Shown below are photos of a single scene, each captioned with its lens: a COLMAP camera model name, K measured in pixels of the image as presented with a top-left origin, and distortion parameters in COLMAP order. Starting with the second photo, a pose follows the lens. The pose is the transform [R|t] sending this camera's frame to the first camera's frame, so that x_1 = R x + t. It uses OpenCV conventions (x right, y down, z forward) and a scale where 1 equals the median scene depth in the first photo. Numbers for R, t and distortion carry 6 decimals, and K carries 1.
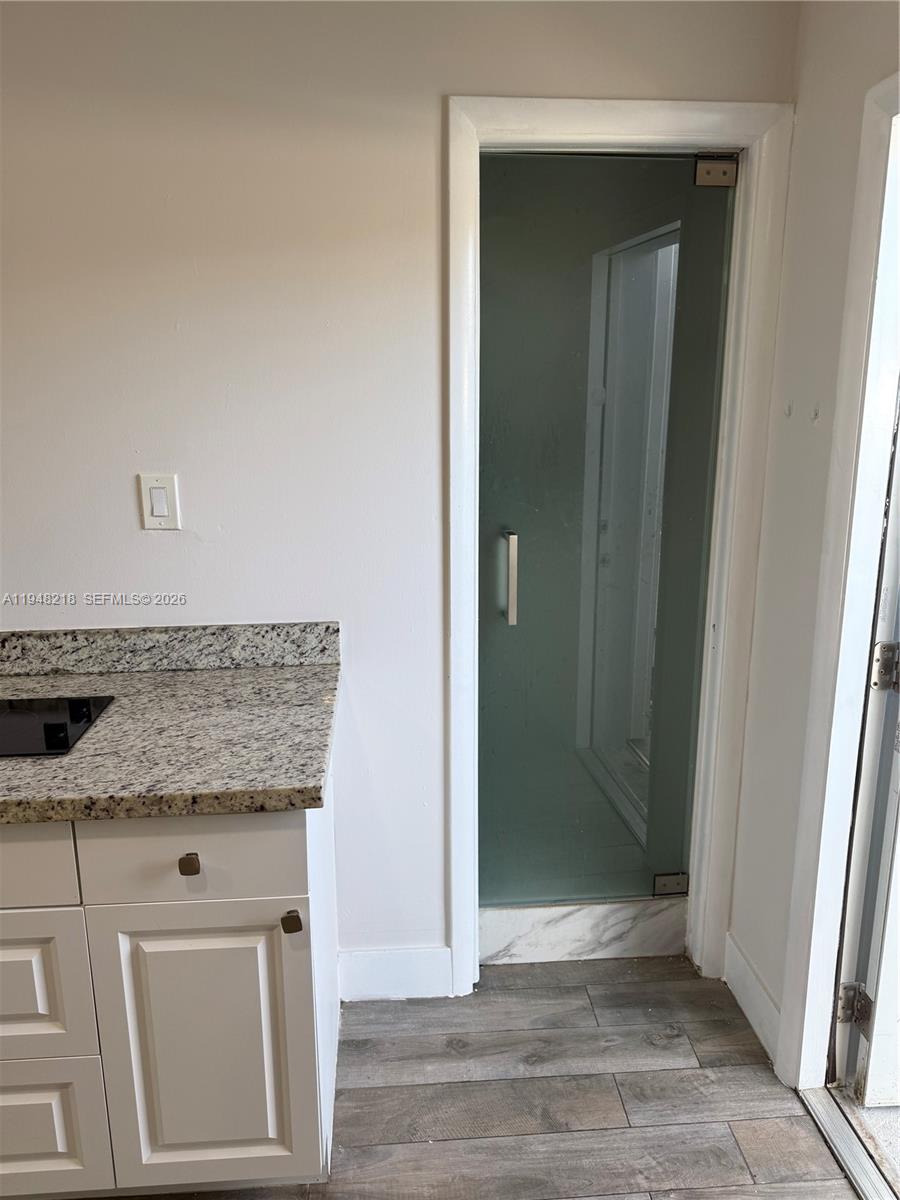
lens RADIAL K [[851.5, 0, 454.1], [0, 851.5, 586.8], [0, 0, 1]] dist [0.026776, -0.042294]
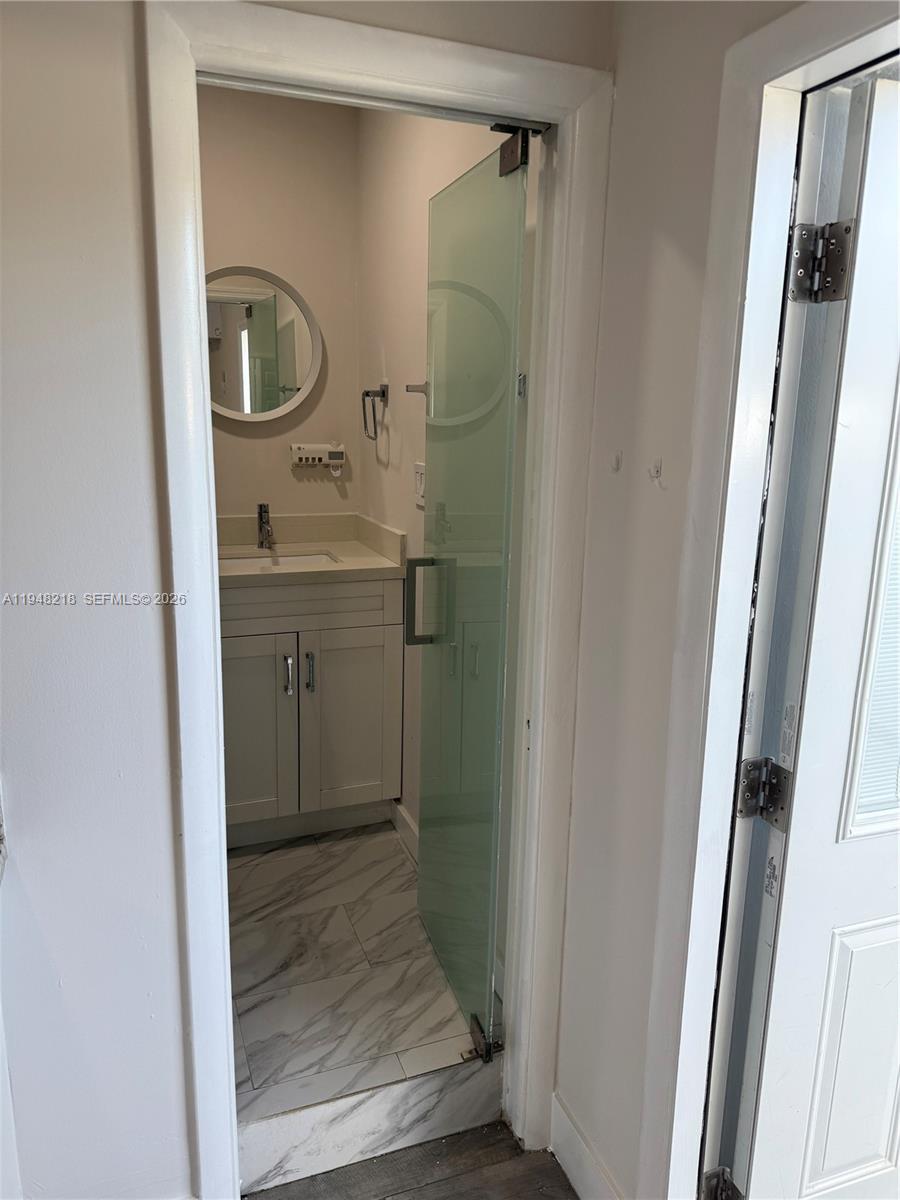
lens RADIAL K [[851.5, 0, 457.5], [0, 851.5, 592.7], [0, 0, 1]] dist [0.026776, -0.042294]
pose [[0.959026, -0.033804, 0.281294, 0.018726], [0.035874, 0.999354, -0.002214, -0.072960], [-0.281037, 0.012214, 0.959619, 0.234307]]
